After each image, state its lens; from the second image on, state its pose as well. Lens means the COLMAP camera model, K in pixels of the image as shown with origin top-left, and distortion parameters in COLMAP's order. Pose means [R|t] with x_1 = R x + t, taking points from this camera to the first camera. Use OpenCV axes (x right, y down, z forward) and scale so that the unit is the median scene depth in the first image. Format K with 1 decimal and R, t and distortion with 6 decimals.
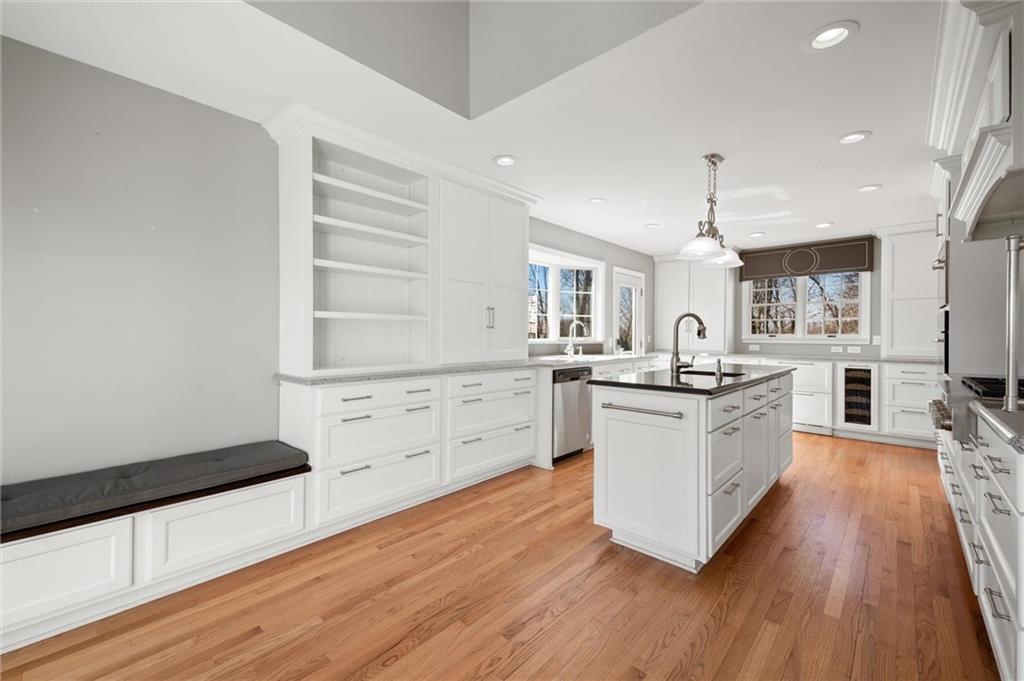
lens RADIAL K [[417.9, 0, 512.4], [0, 417.9, 339.1], [0, 0, 1]] dist [0.020490, -0.001064]
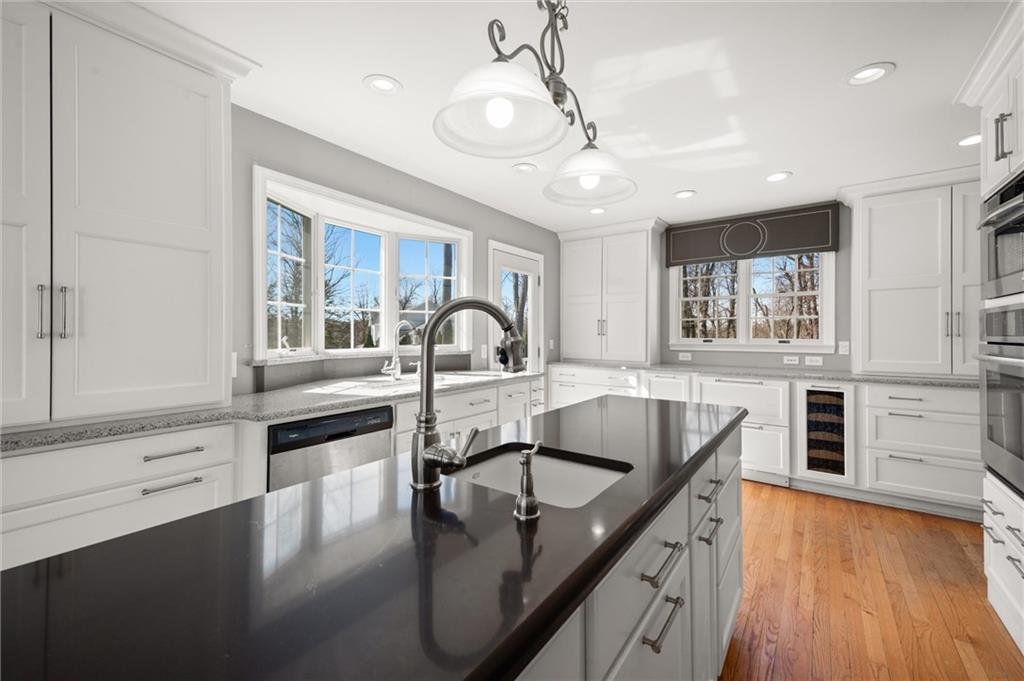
lens RADIAL K [[417.9, 0, 513.5], [0, 417.9, 335.6], [0, 0, 1]] dist [0.020490, -0.001064]
pose [[0.993432, -0.002939, 0.114382, 0.237920], [0.003567, 0.999980, -0.005283, -0.016945], [-0.114364, 0.005656, 0.993423, 0.376396]]
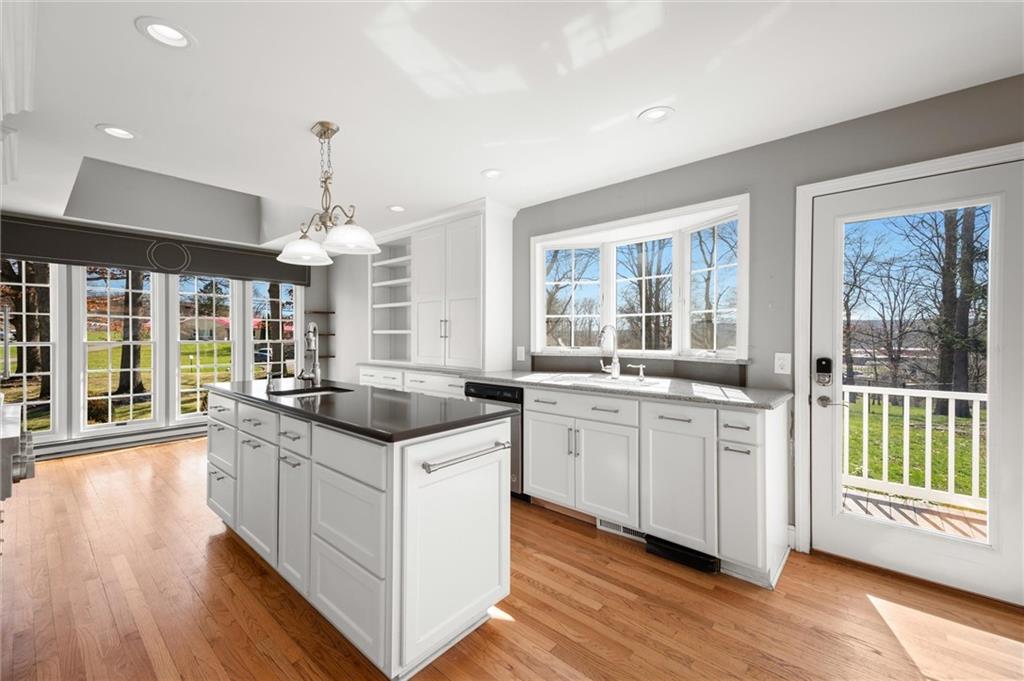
lens RADIAL K [[417.9, 0, 515.5], [0, 417.9, 339.8], [0, 0, 1]] dist [0.020490, -0.001064]
pose [[0.022807, 0.003315, -0.999734, 0.788055], [-0.010158, 0.999944, 0.003084, -0.018315], [0.999688, 0.010085, 0.022840, 0.822052]]
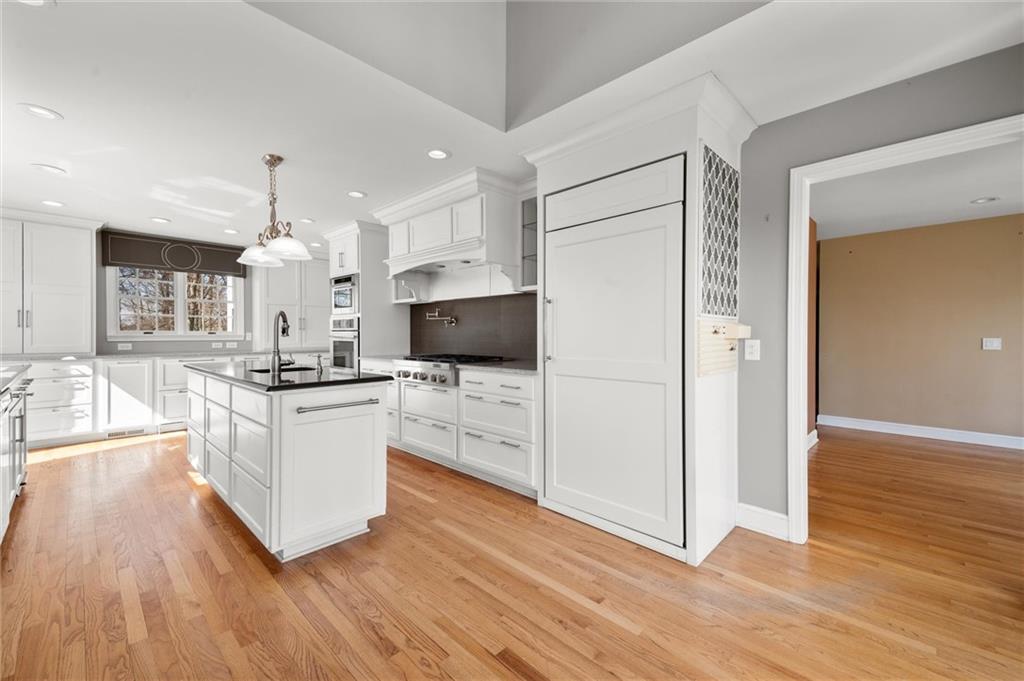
lens RADIAL K [[417.9, 0, 511.0], [0, 417.9, 334.8], [0, 0, 1]] dist [0.020490, -0.001064]
pose [[0.028546, -0.005808, 0.999576, -0.324111], [0.006166, 0.999965, 0.005634, -0.004304], [-0.999573, 0.006002, 0.028580, 0.240803]]
